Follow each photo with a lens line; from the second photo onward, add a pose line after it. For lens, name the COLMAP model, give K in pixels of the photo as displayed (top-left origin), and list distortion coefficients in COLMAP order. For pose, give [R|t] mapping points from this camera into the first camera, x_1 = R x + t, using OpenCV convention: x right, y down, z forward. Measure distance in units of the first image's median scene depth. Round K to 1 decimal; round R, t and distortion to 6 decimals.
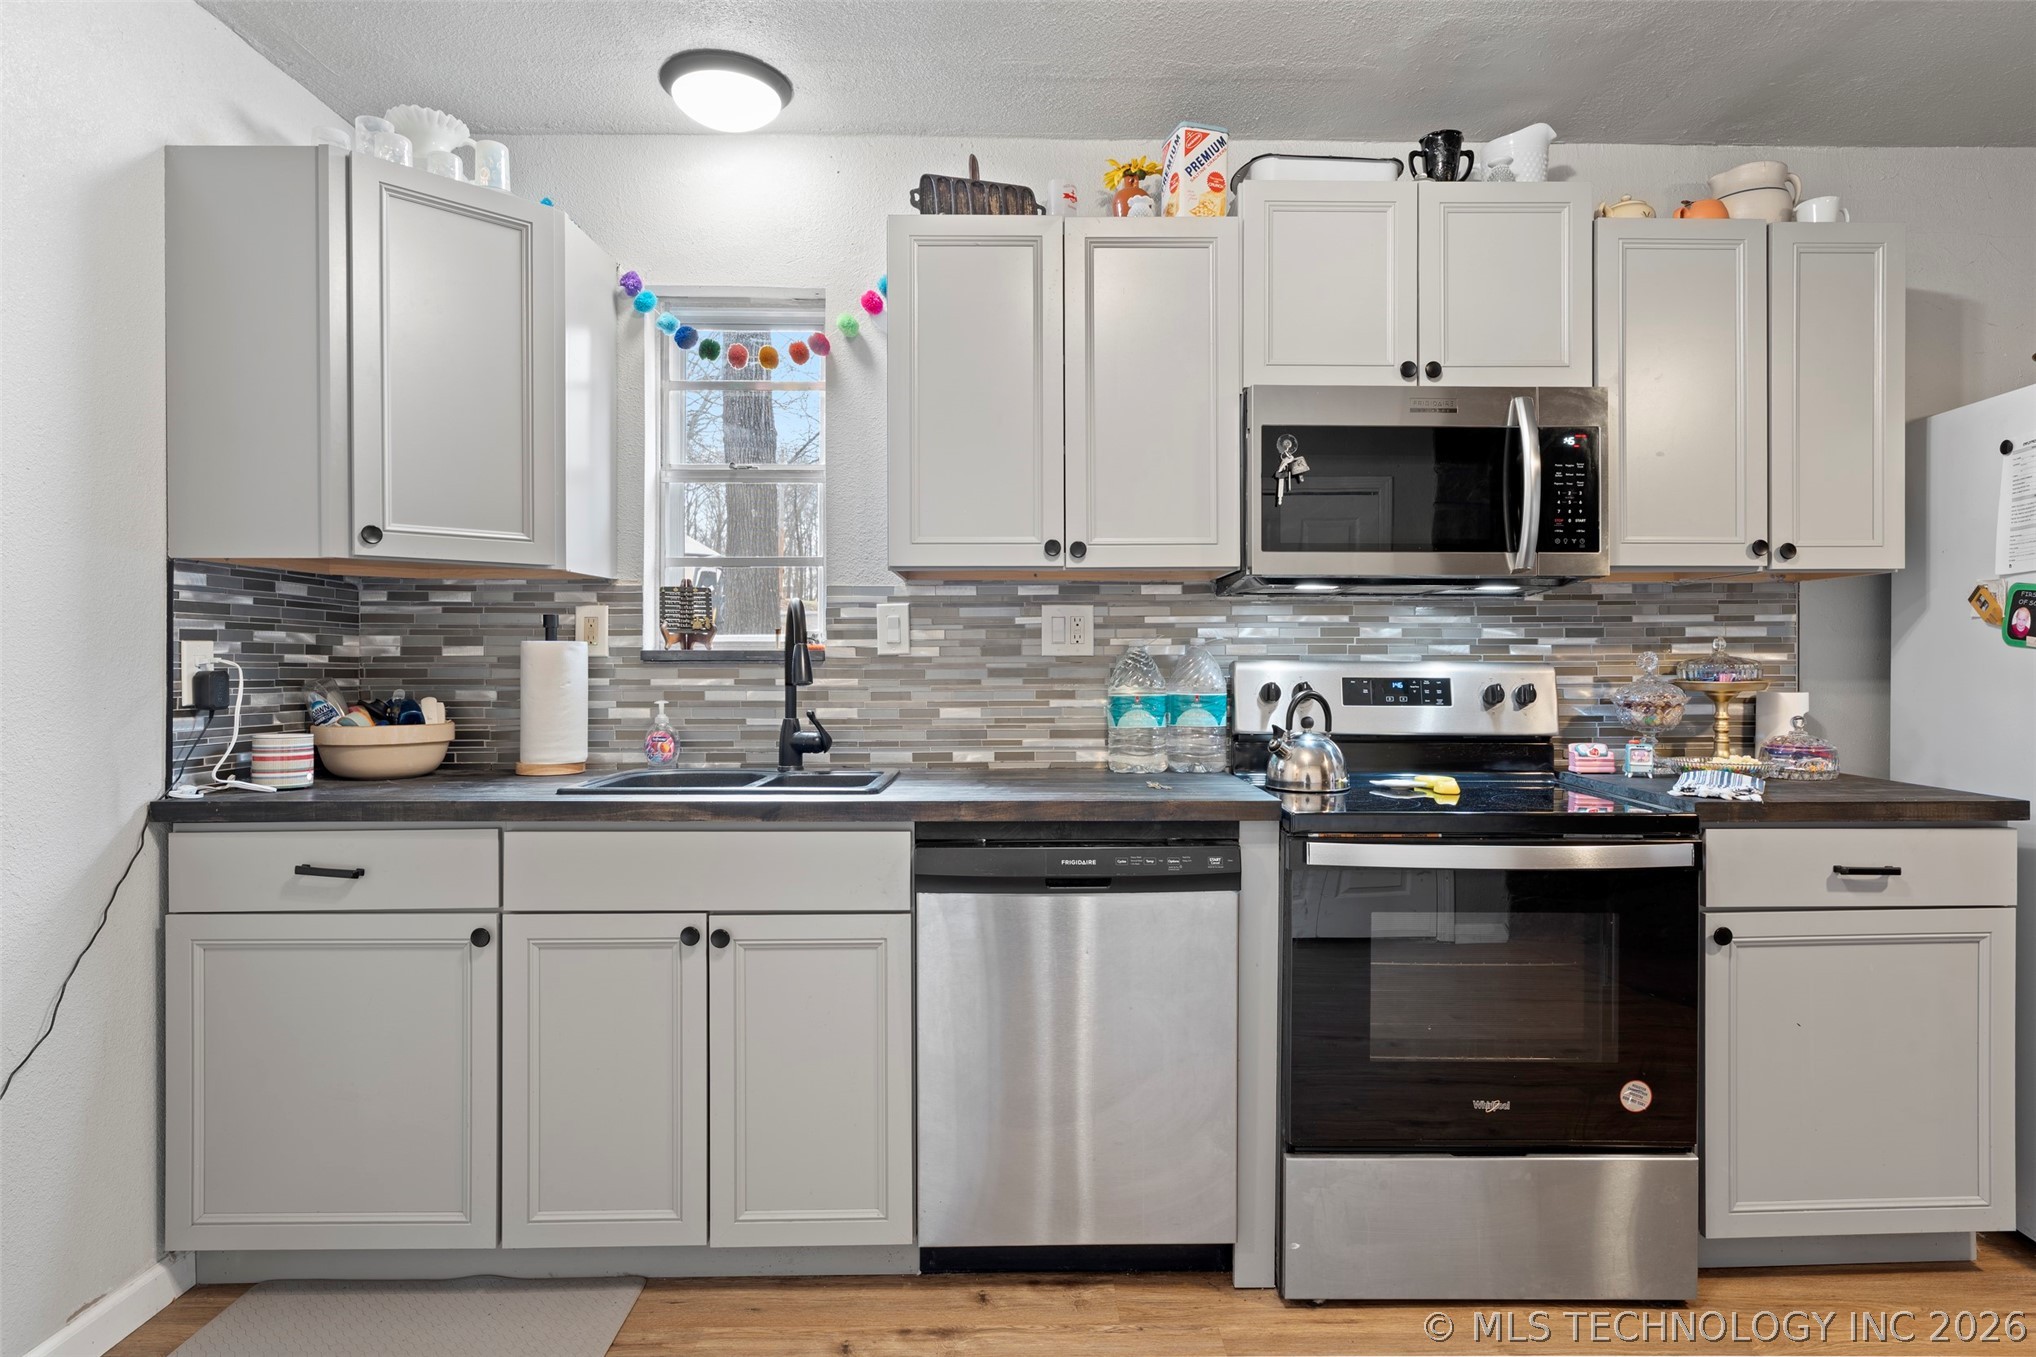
lens RADIAL K [[1081.8, 0, 1025.7], [0, 1081.8, 669.2], [0, 0, 1]] dist [0.000050, -0.000302]
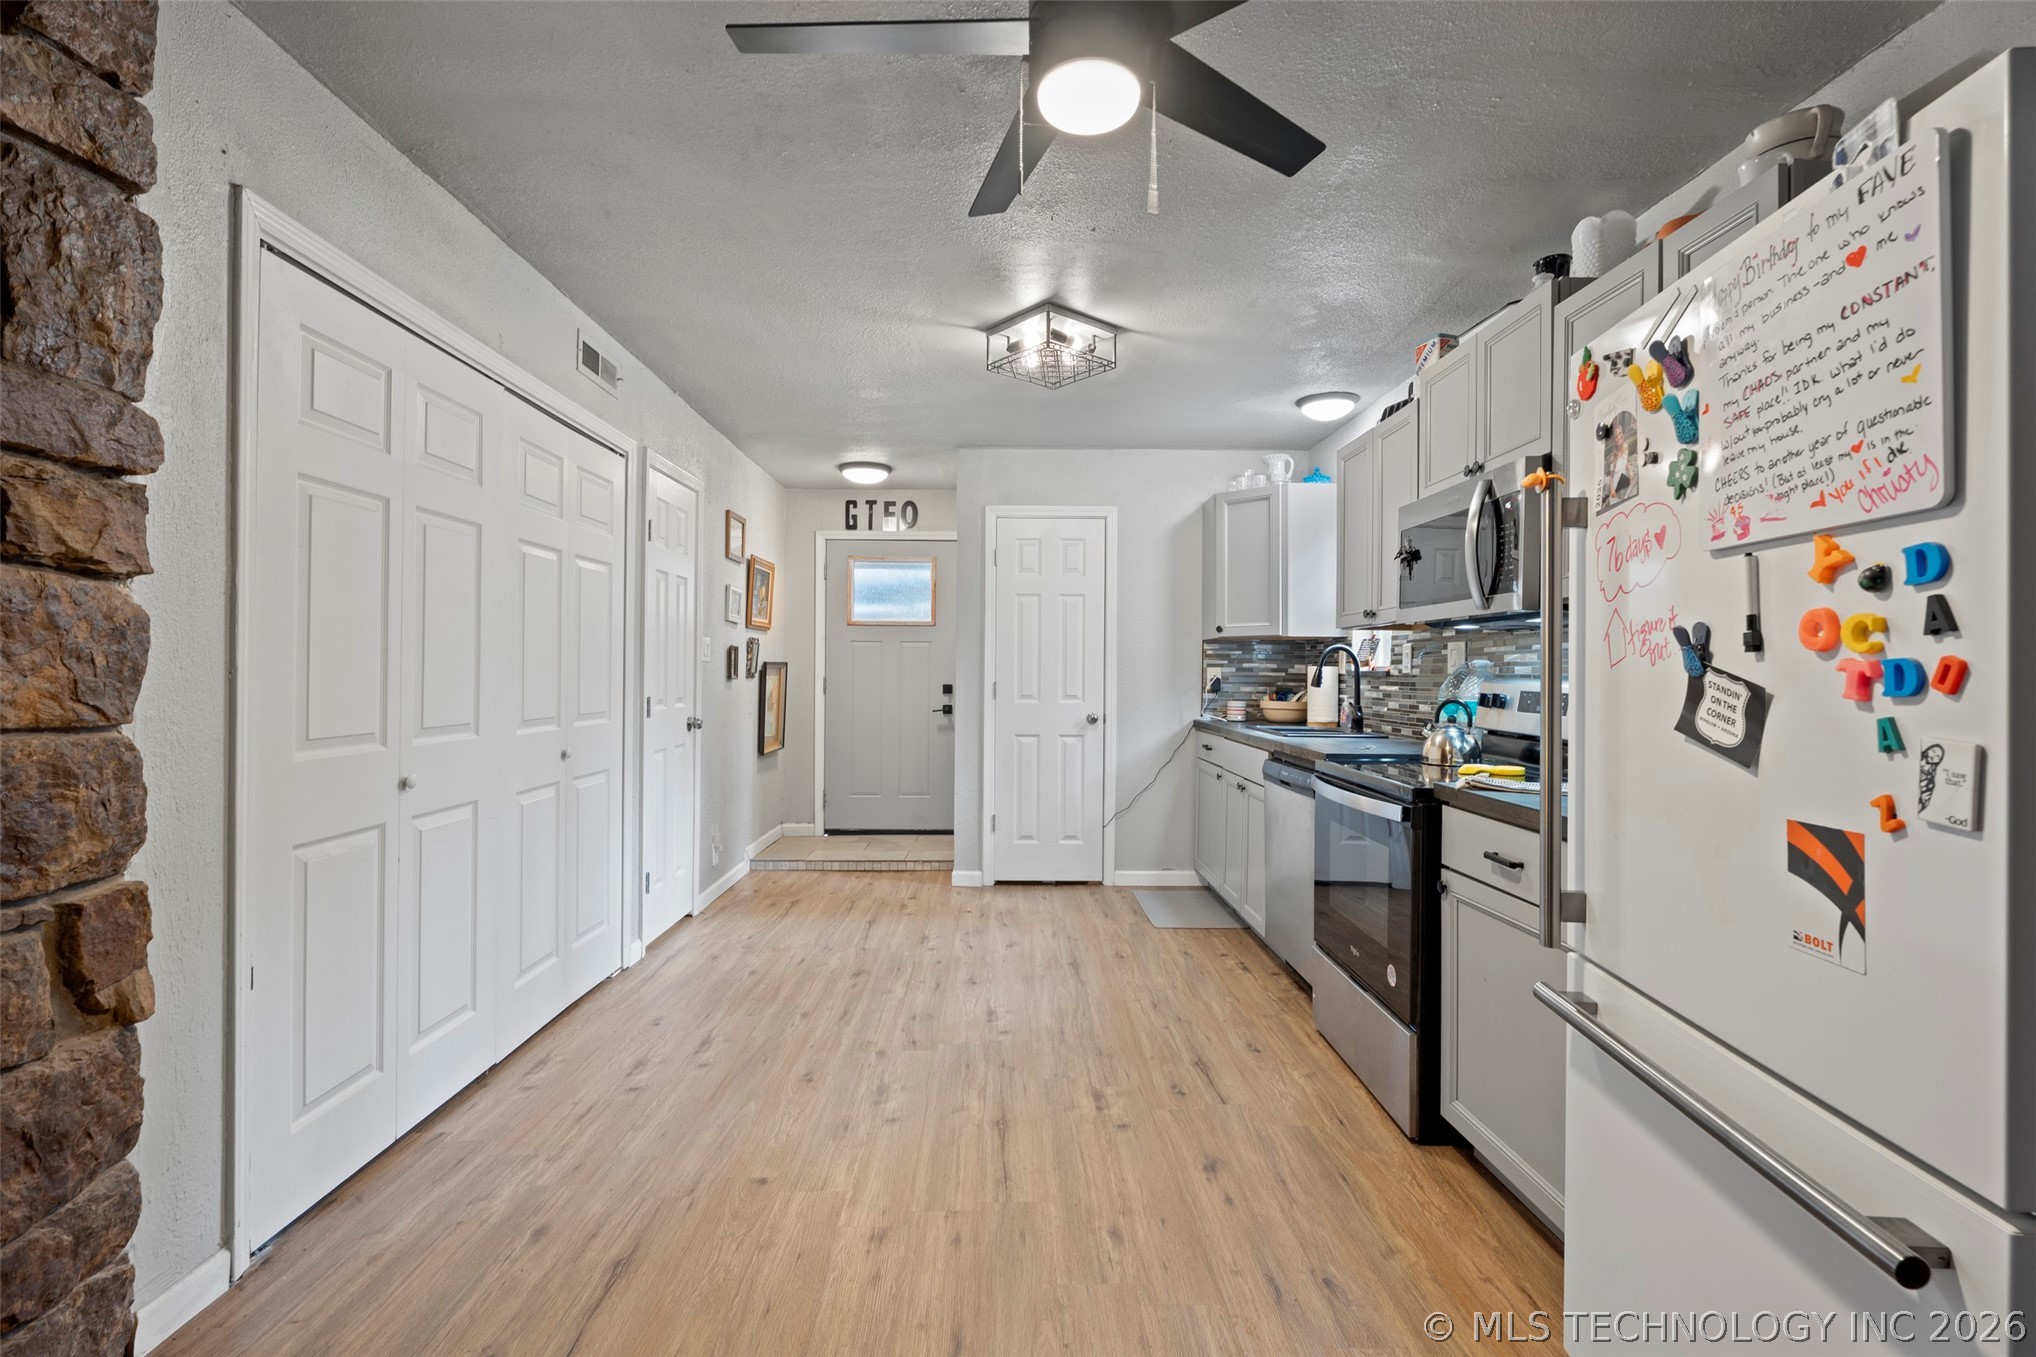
lens RADIAL K [[942.4, 0, 1034.8], [0, 942.4, 674.2], [0, 0, 1]] dist [0.002281, -0.000660]
pose [[0.014156, 0.003433, -0.999894, 1.780556], [-0.014534, 0.999889, 0.003227, -0.009608], [0.999794, 0.014486, 0.014205, 0.480989]]
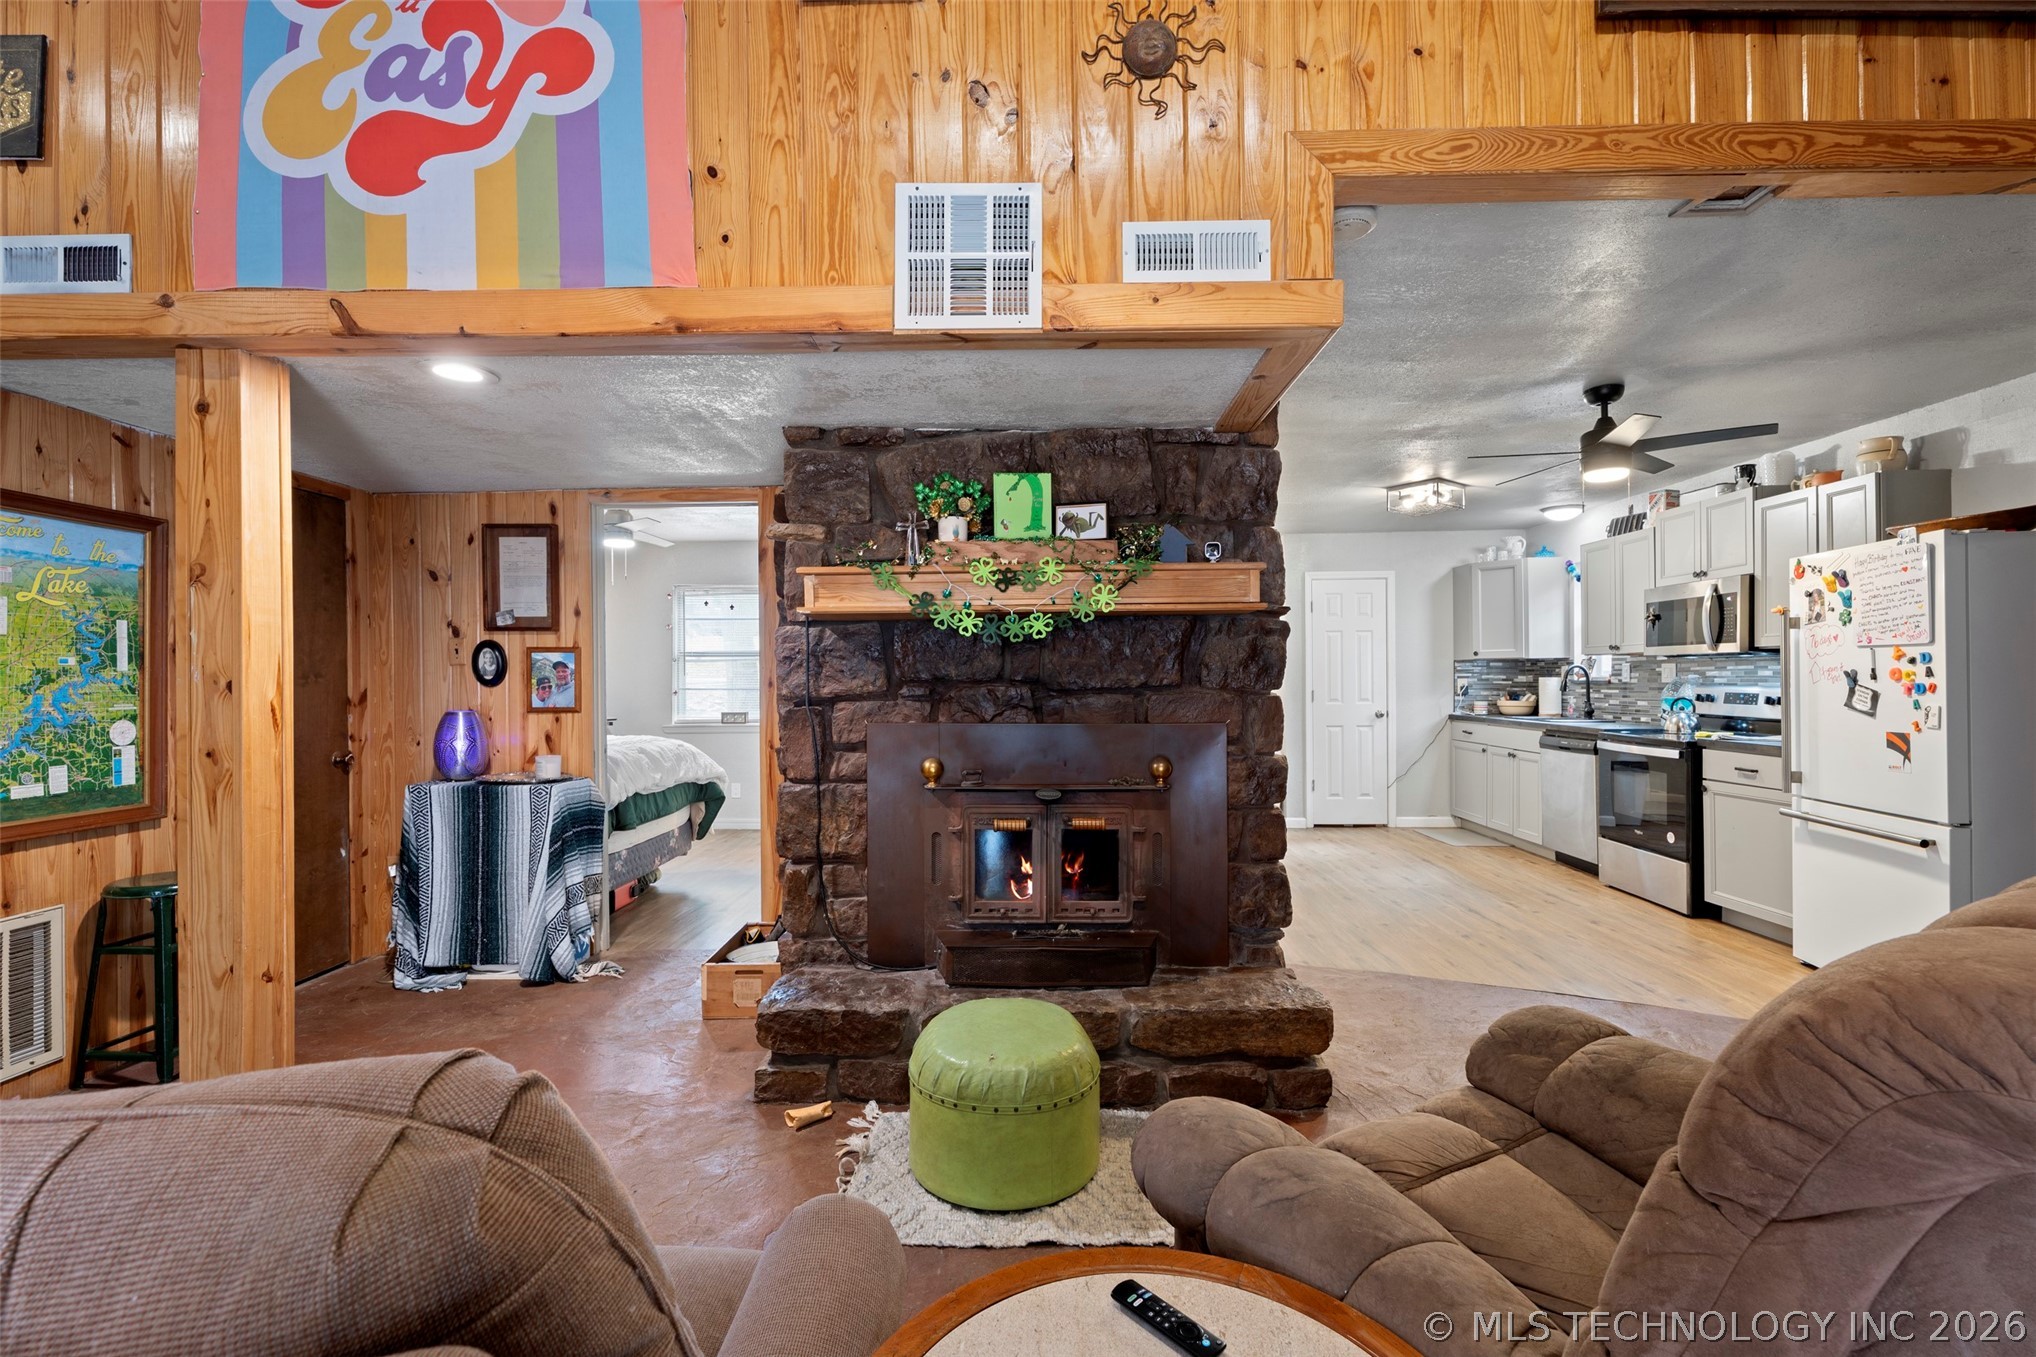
lens RADIAL K [[942.4, 0, 1008.6], [0, 942.4, 680.2], [0, 0, 1]] dist [0.002281, -0.000660]
pose [[-0.048162, 0.003380, -0.998834, 3.080409], [0.000478, 0.999994, 0.003360, -0.033651], [0.998839, -0.000315, -0.048163, -0.626504]]
